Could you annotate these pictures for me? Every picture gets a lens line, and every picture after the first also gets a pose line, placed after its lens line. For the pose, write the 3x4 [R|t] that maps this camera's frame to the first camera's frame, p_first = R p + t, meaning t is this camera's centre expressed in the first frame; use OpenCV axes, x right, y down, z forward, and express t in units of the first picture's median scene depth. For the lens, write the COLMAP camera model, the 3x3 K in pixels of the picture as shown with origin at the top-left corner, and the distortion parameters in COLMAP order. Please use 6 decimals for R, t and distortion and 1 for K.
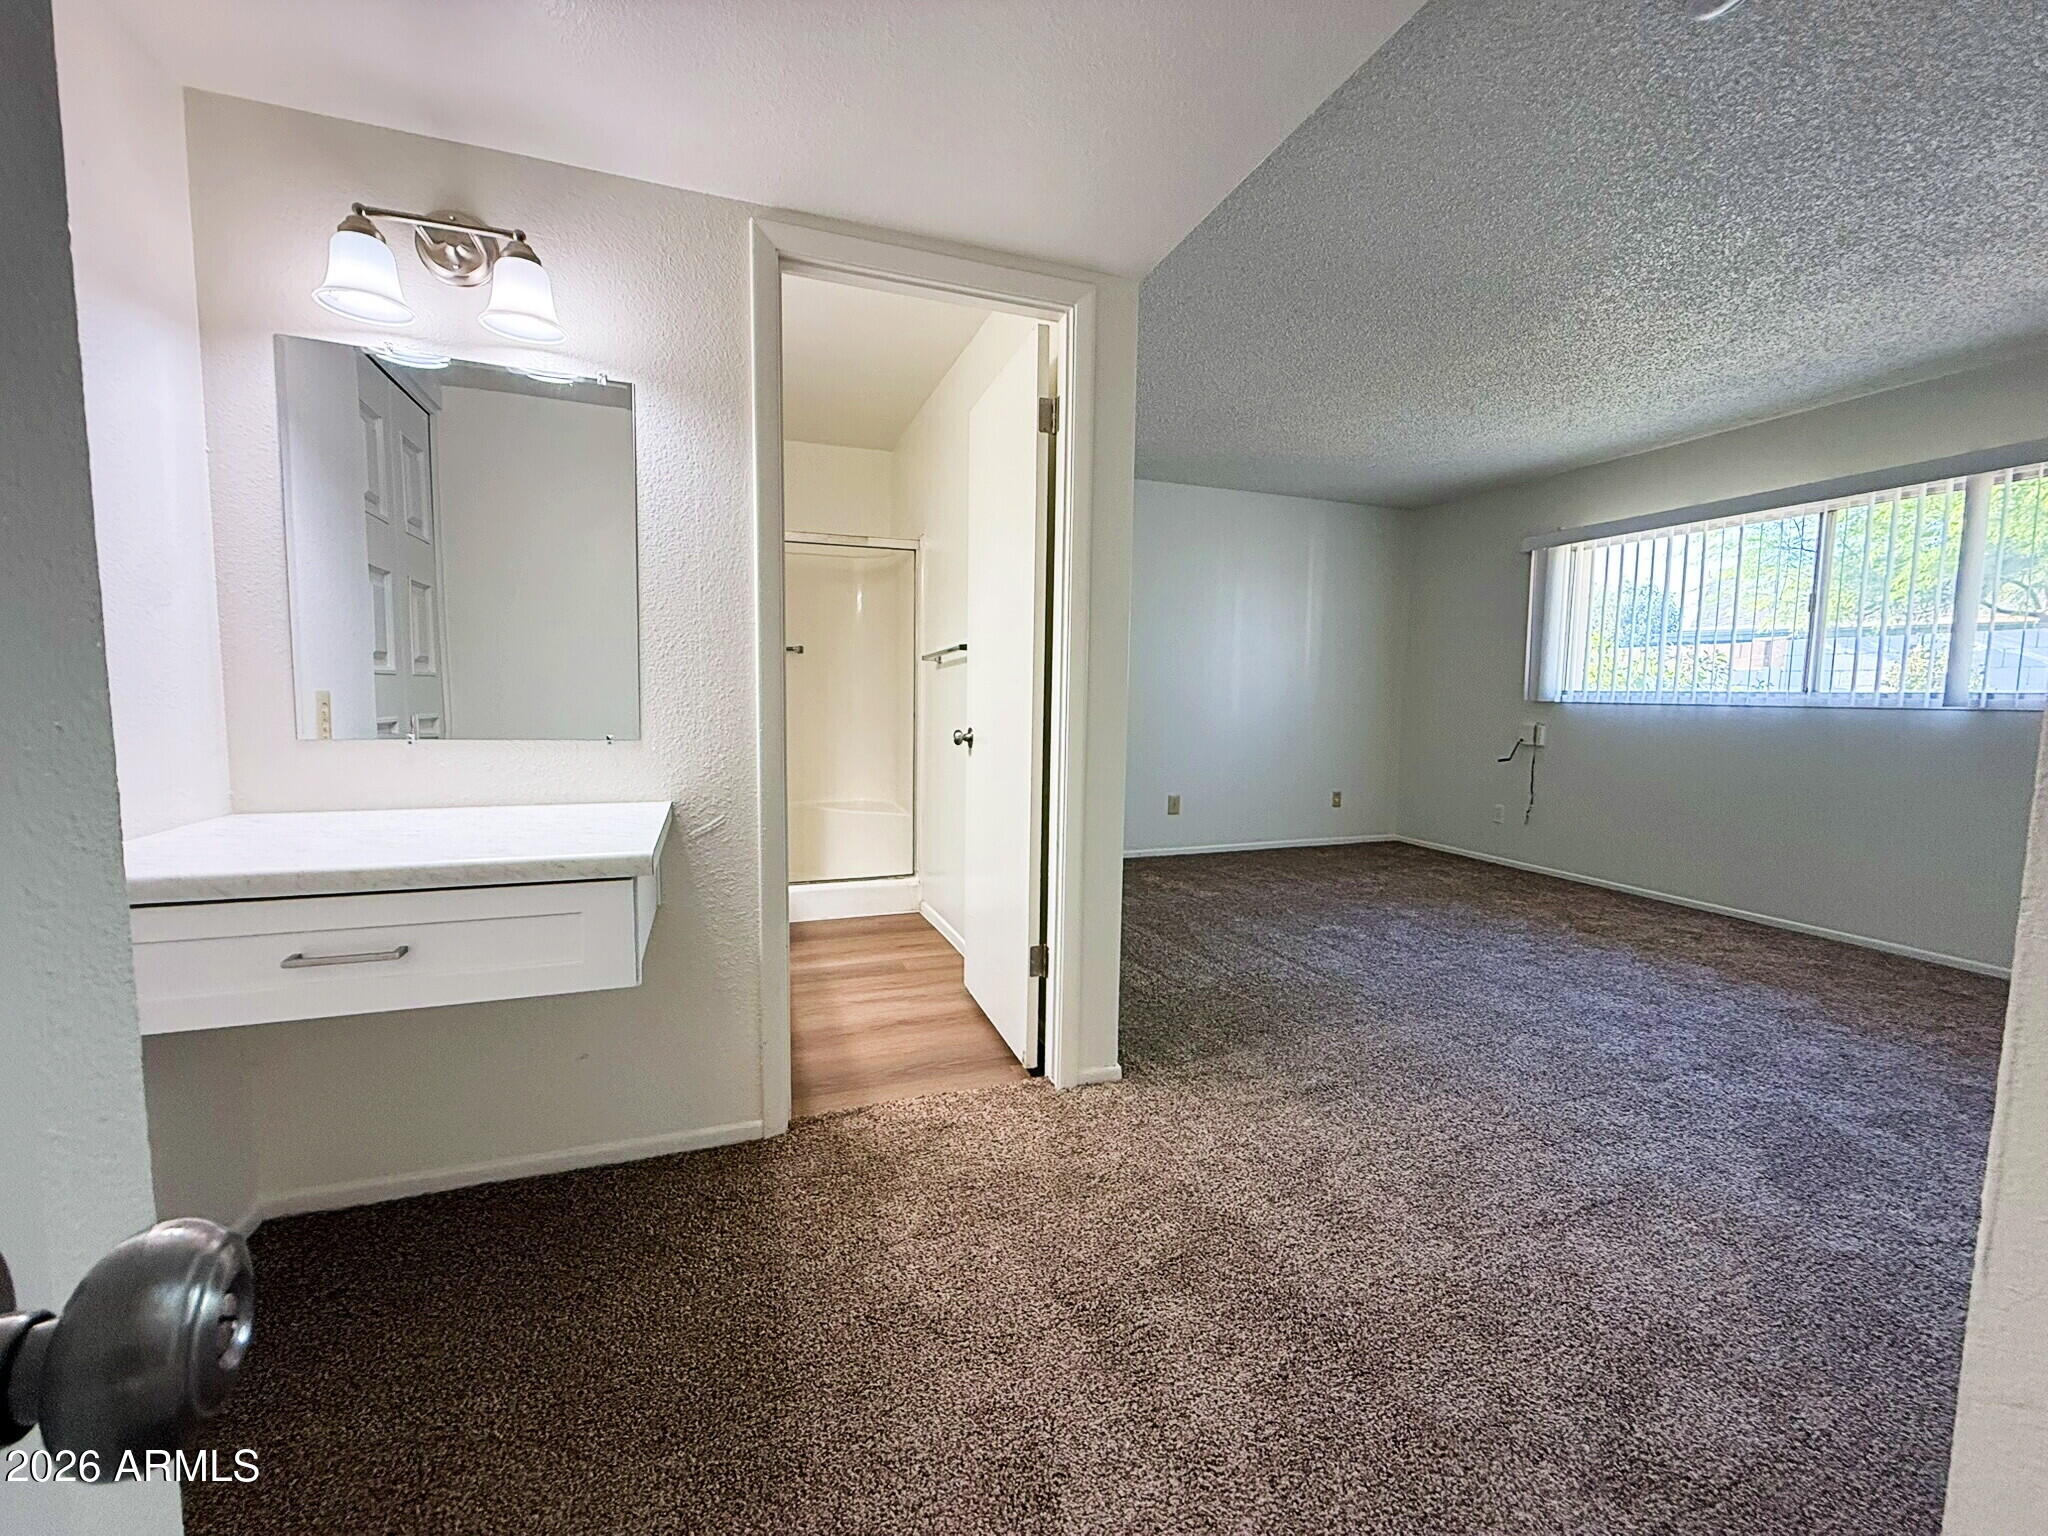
lens RADIAL K [[816.1, 0, 1019.5], [0, 816.1, 761.2], [0, 0, 1]] dist [0.000353, -0.000108]
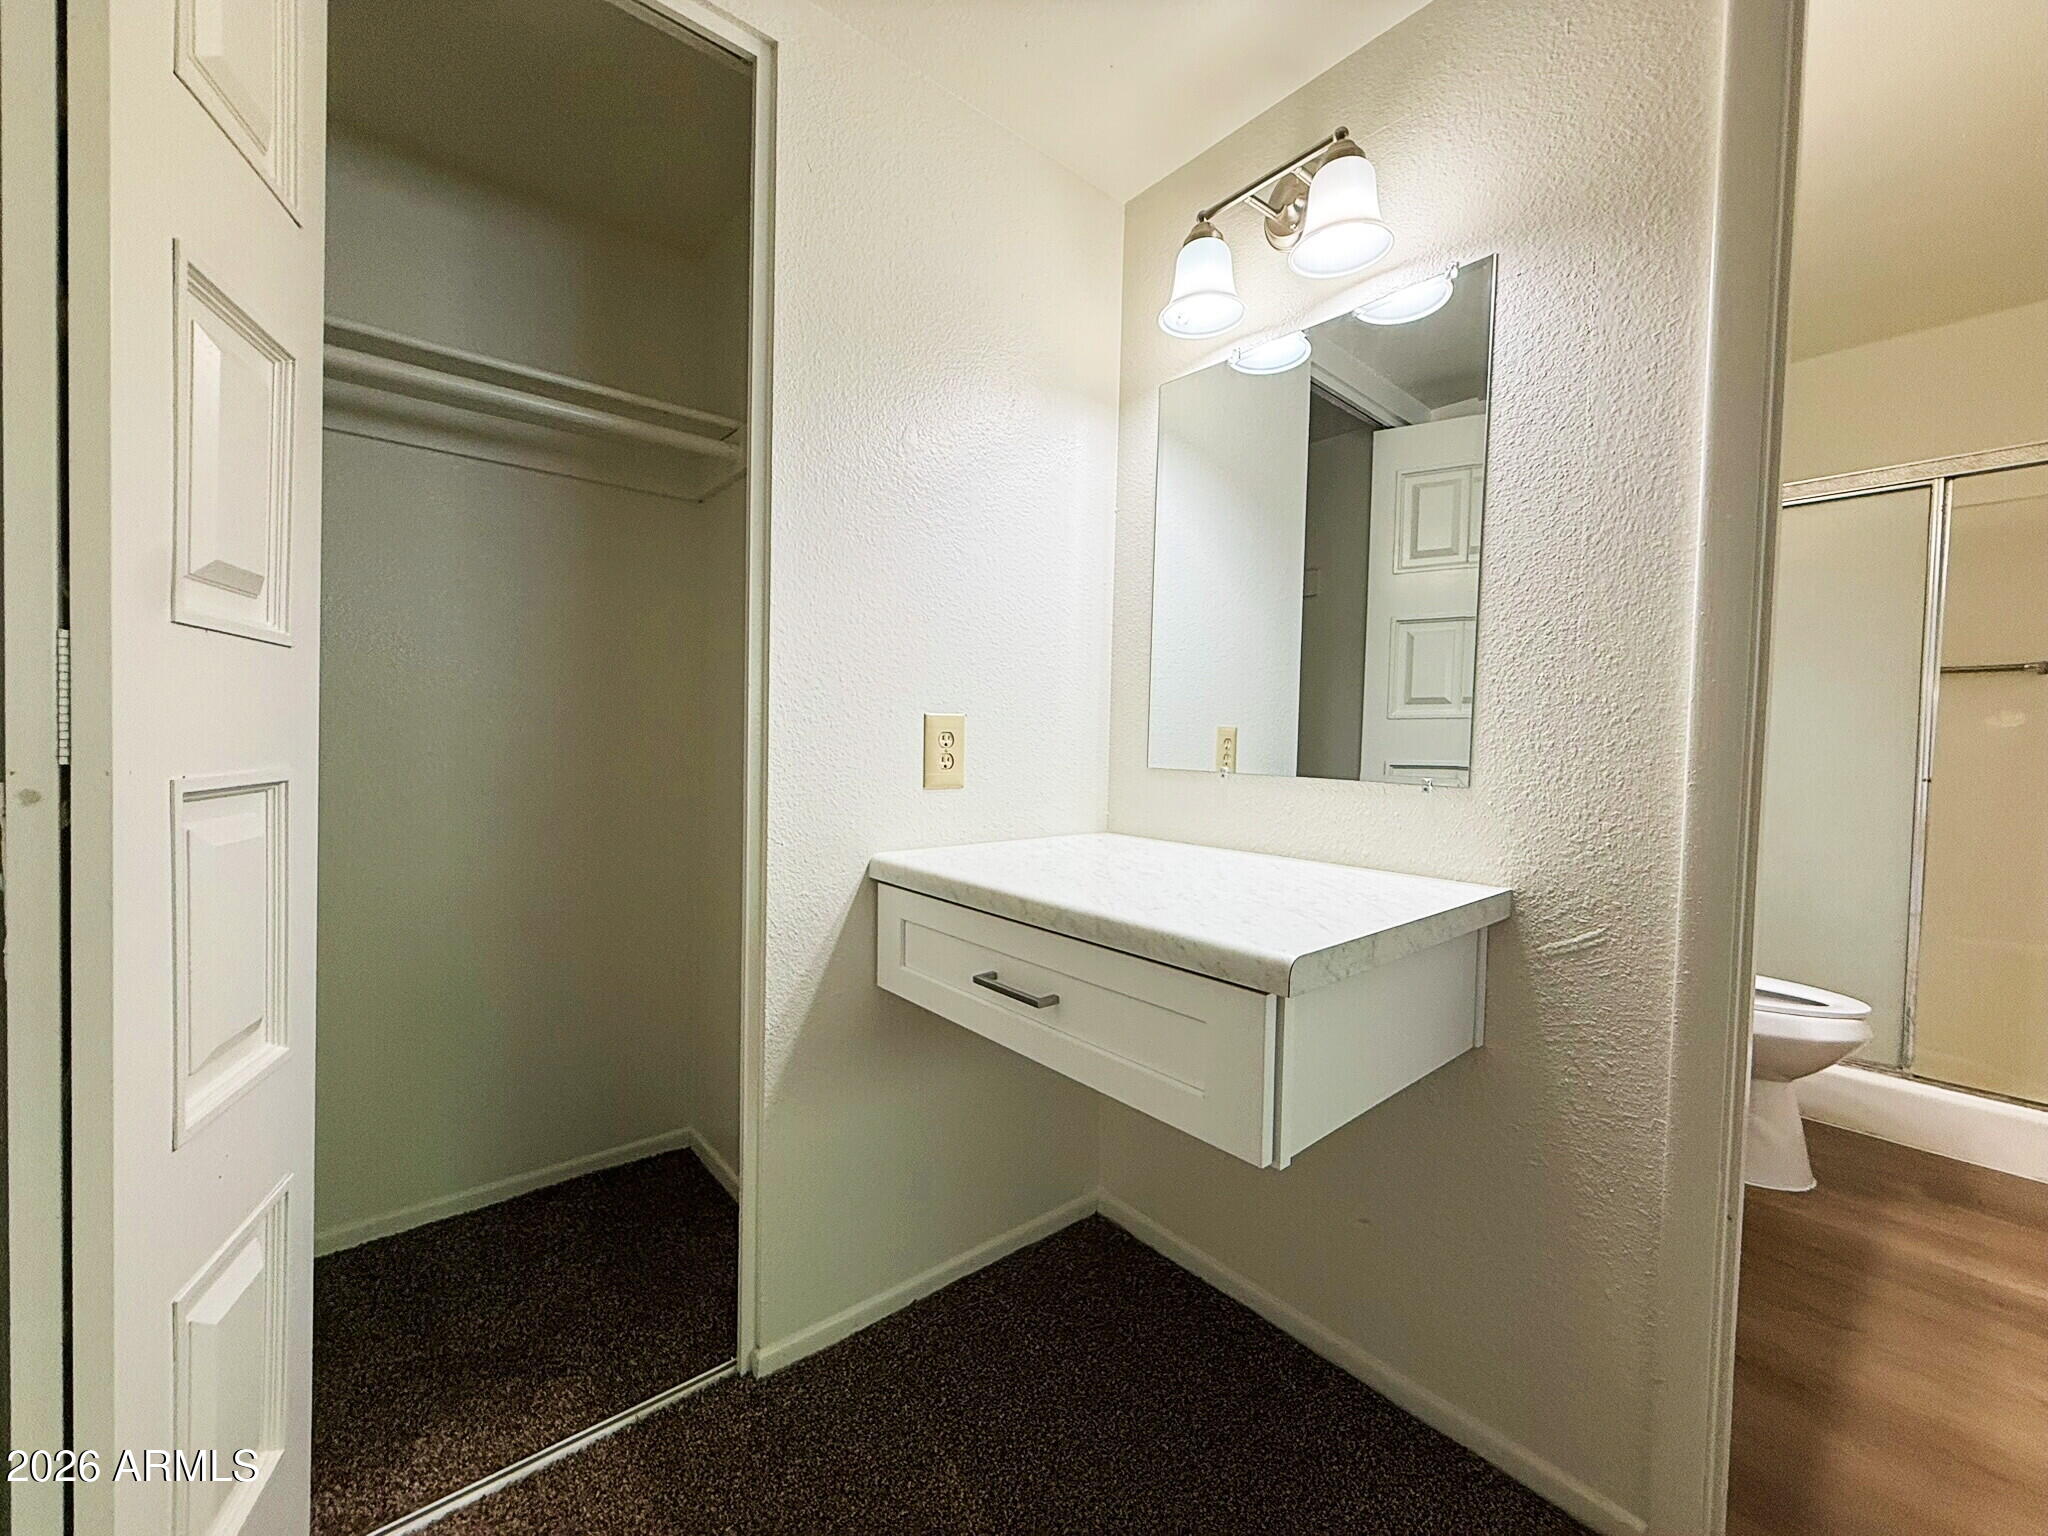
lens RADIAL K [[816.1, 0, 1015.6], [0, 816.1, 764.5], [0, 0, 1]] dist [0.000353, -0.000108]
pose [[0.339167, 0.026381, -0.940356, 0.030571], [-0.091301, 0.995811, -0.004994, -0.007804], [0.936285, 0.087549, 0.340155, 0.428806]]
